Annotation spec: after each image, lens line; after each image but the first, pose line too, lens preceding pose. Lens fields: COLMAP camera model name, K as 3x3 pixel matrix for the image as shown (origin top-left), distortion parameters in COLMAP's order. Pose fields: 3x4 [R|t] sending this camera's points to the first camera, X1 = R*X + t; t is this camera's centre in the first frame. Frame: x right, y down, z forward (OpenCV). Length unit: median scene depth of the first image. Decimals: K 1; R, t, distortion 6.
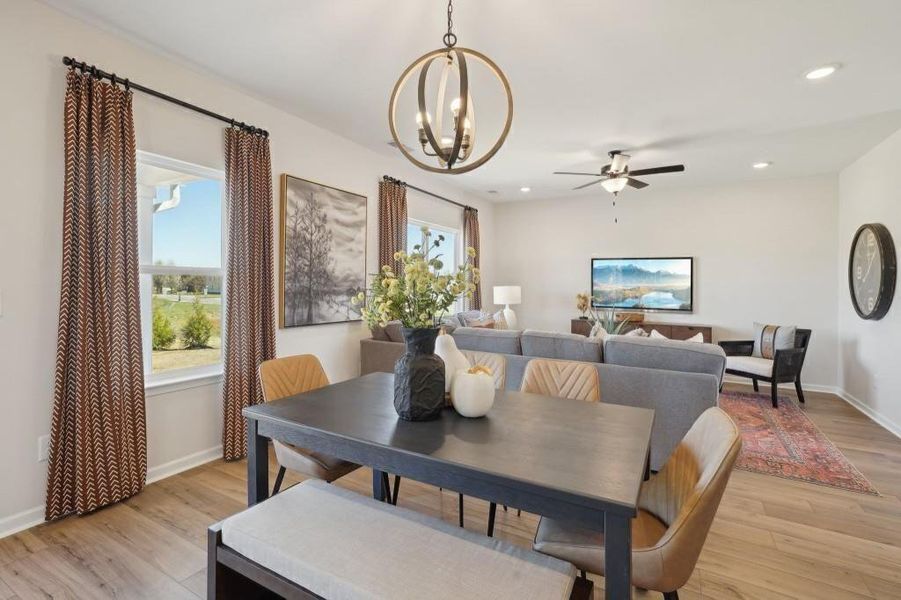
lens RADIAL K [[425.8, 0, 451.9], [0, 425.8, 292.1], [0, 0, 1]] dist [-0.018882, 0.003508]
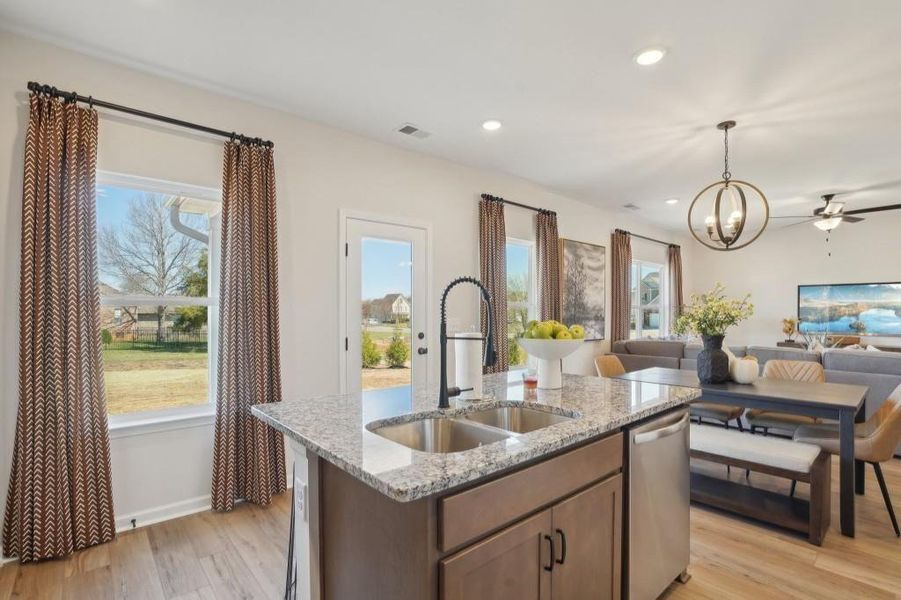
lens RADIAL K [[425.8, 0, 467.3], [0, 425.8, 326.2], [0, 0, 1]] dist [-0.018882, 0.003508]
pose [[0.948773, -0.002573, -0.315949, -0.187280], [0.007131, 0.999887, 0.013271, 0.004353], [0.315879, -0.014844, 0.948683, -0.400272]]
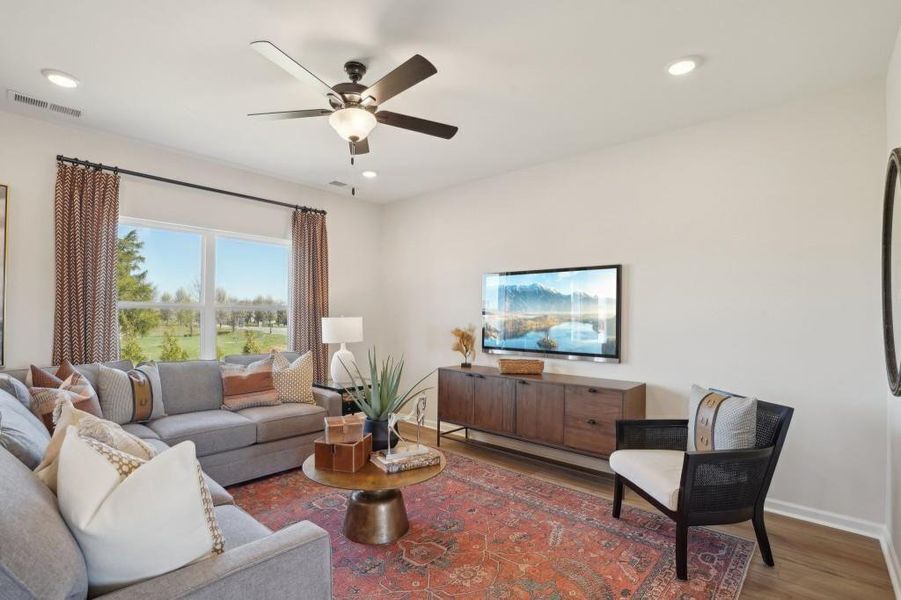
lens RADIAL K [[425.8, 0, 451.9], [0, 425.8, 322.7], [0, 0, 1]] dist [-0.018882, 0.003508]
pose [[0.976505, -0.002894, -0.215476, 0.622095], [0.002771, 0.999996, -0.000869, -0.003667], [0.215478, 0.000252, 0.976509, 0.500810]]
